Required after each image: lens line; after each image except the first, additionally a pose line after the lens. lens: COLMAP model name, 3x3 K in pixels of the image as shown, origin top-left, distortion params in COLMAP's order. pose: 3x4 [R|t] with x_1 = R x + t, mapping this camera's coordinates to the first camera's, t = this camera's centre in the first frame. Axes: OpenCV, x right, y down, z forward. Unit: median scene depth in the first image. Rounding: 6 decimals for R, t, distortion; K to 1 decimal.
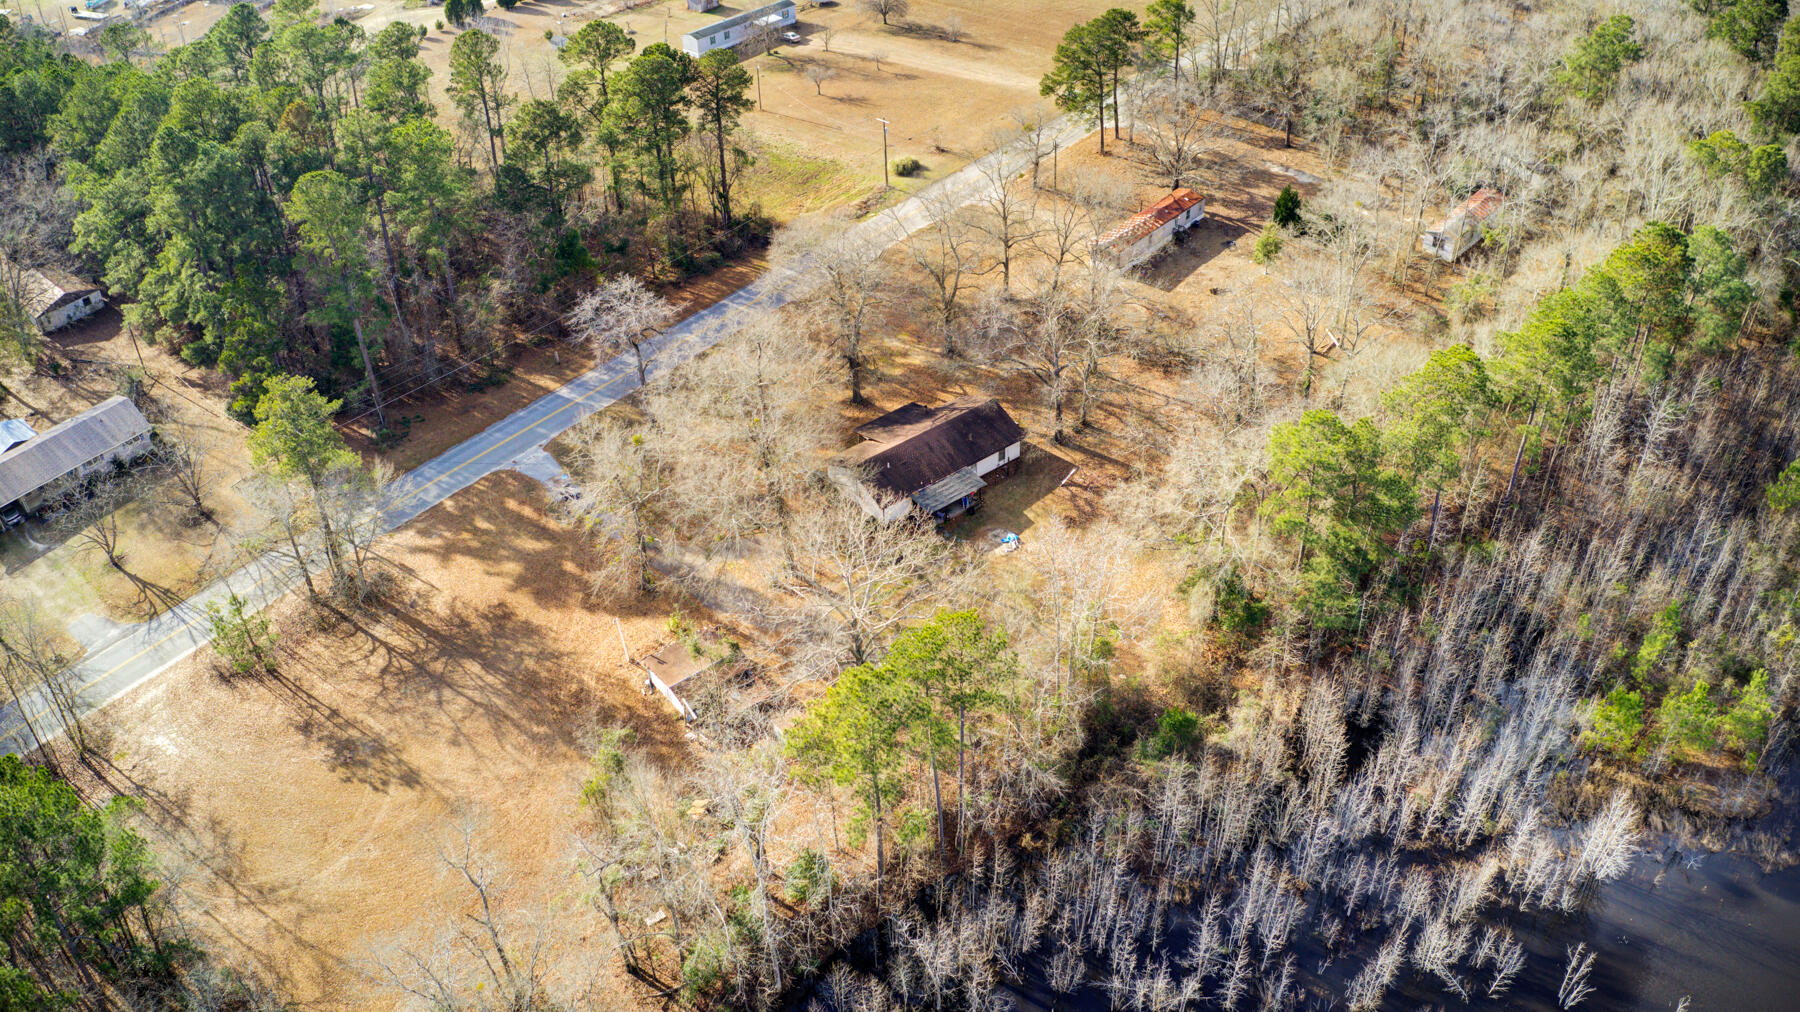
lens RADIAL K [[1426.6, 0, 900.0], [0, 1426.6, 506.0], [0, 0, 1]] dist [-0.175654, 0.012337]
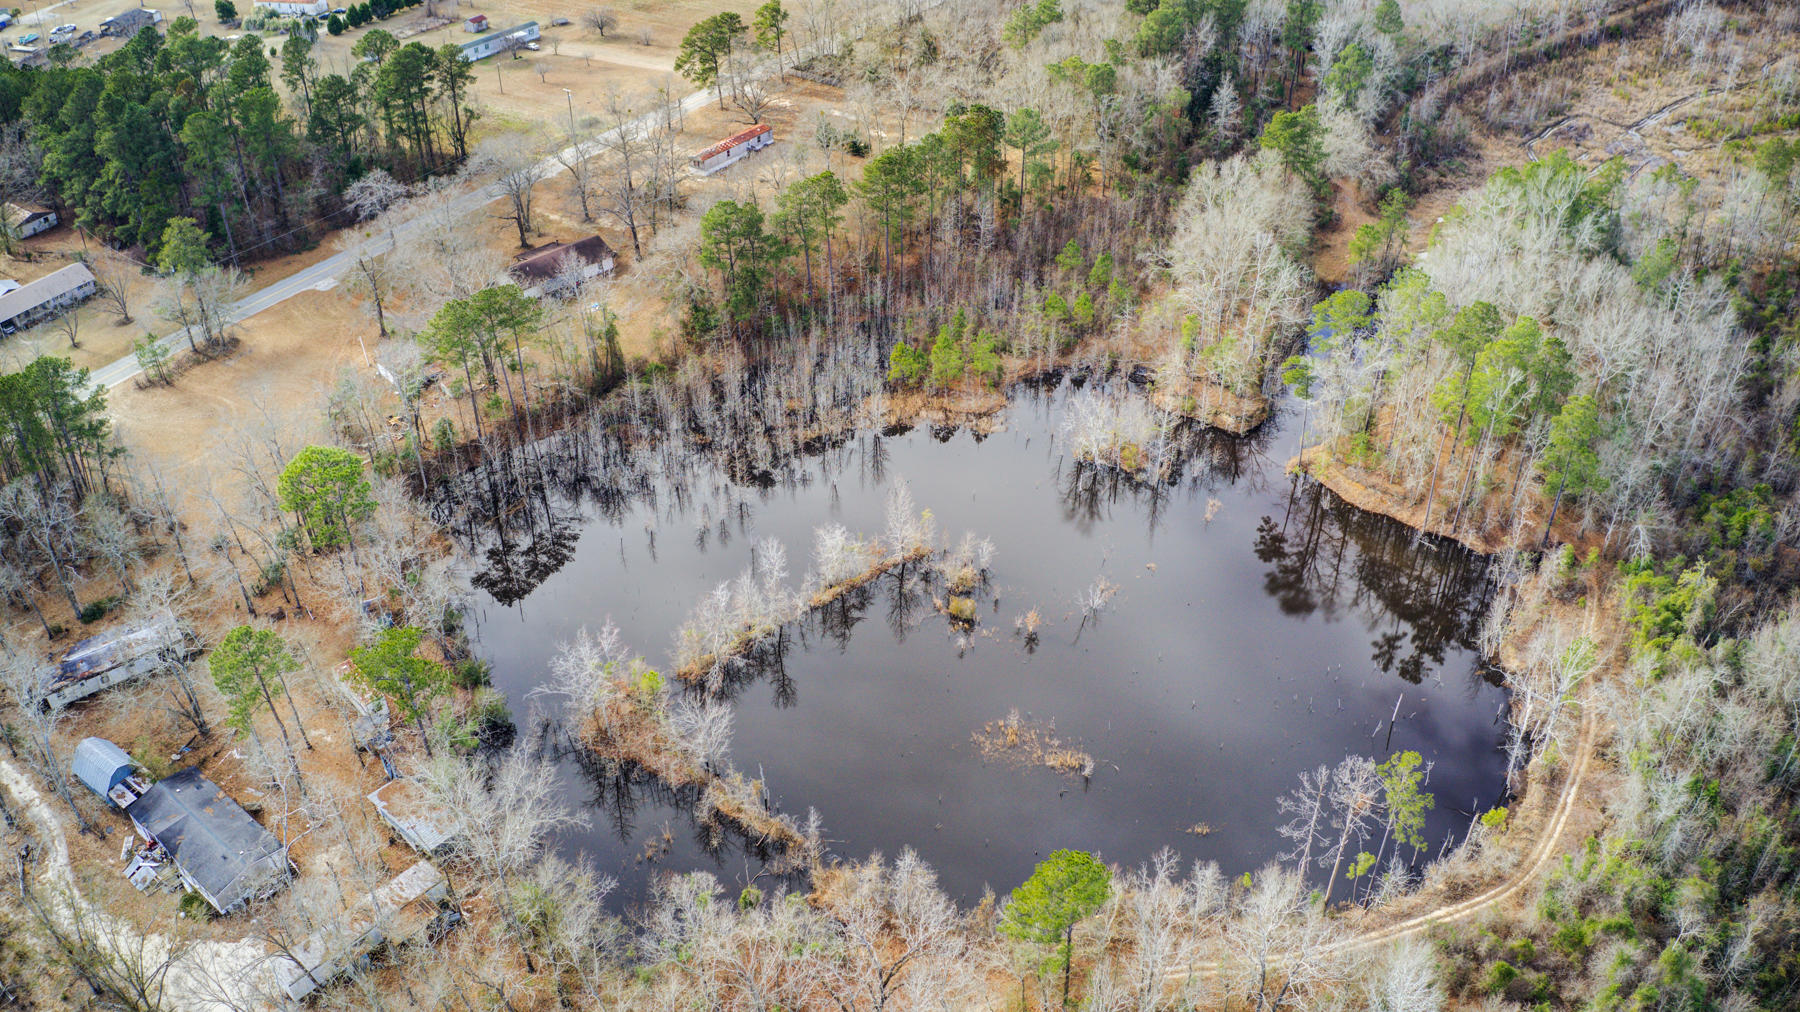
lens RADIAL K [[1426.6, 0, 900.0], [0, 1426.6, 506.0], [0, 0, 1]] dist [-0.175654, 0.012337]
pose [[0.996710, -0.035189, 0.073008, 0.262702], [0.037601, 0.998782, -0.031936, 0.281688], [-0.071796, 0.034576, 0.996820, -0.605999]]
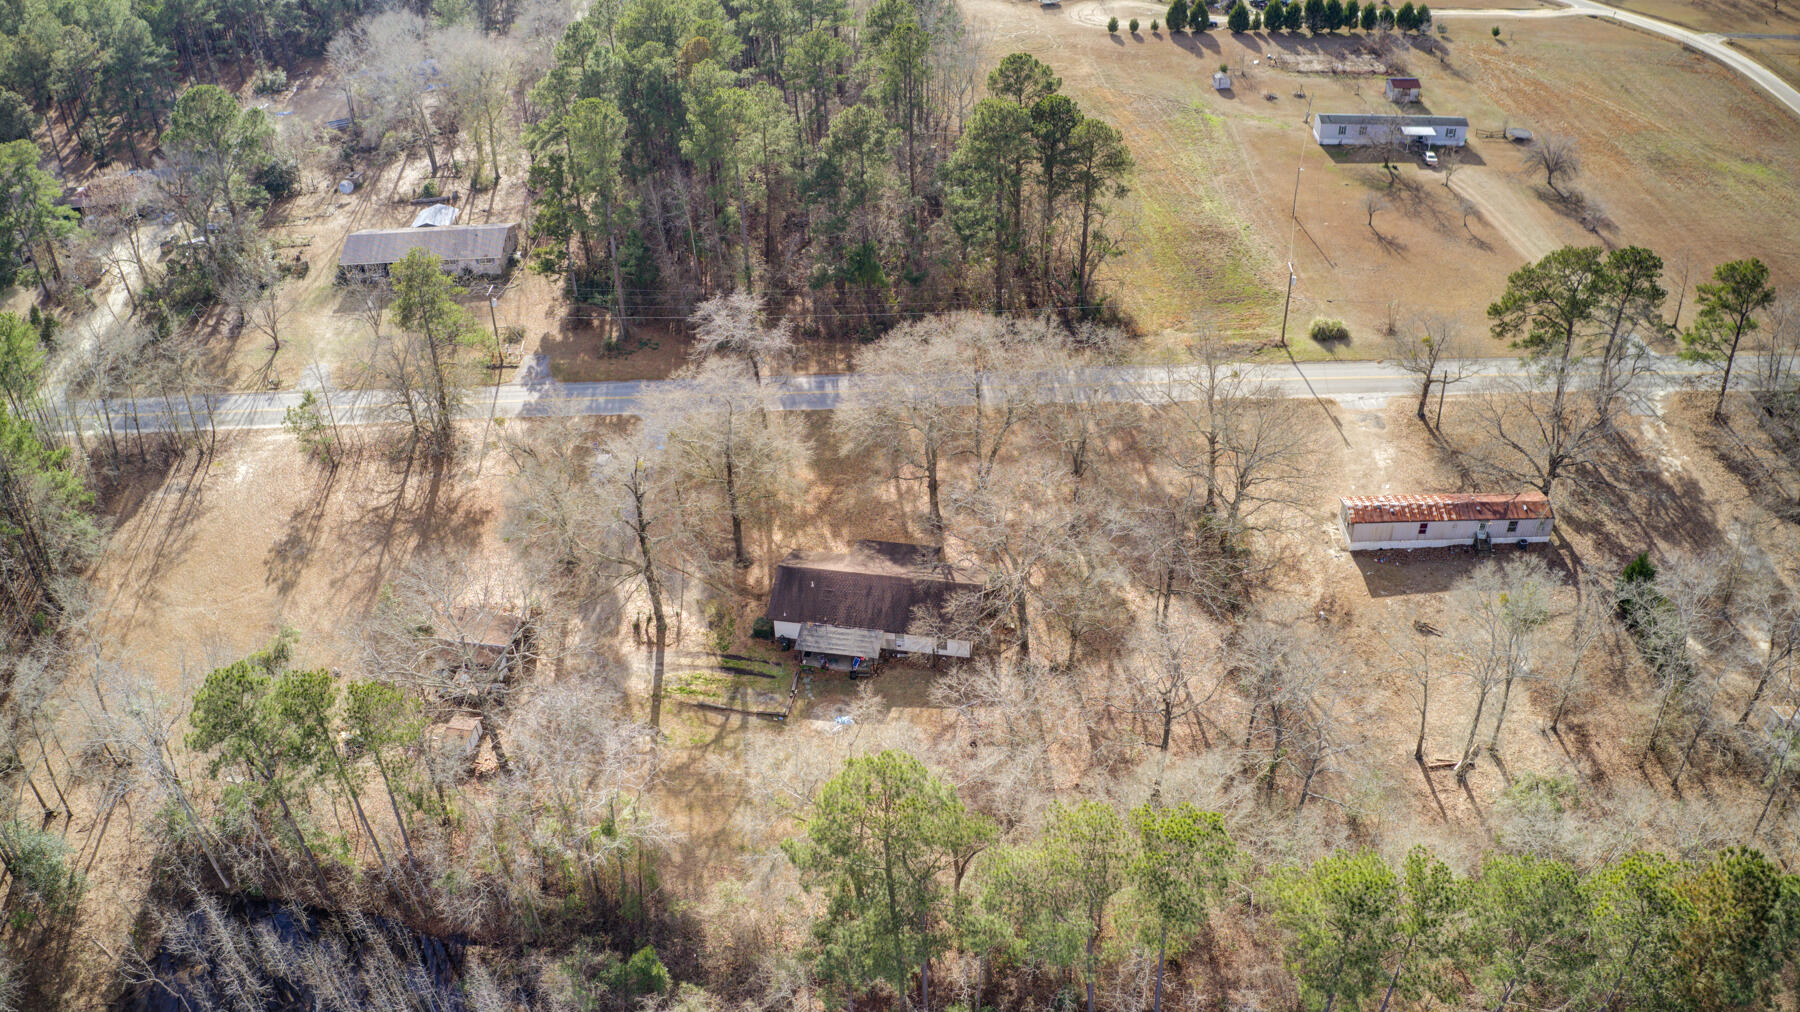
lens RADIAL K [[1426.6, 0, 900.0], [0, 1426.6, 506.0], [0, 0, 1]] dist [-0.175654, 0.012337]
pose [[0.653946, 0.457504, -0.602532, 0.483599], [-0.453510, 0.874531, 0.171825, -0.221165], [0.605544, 0.160890, 0.779378, 0.267601]]
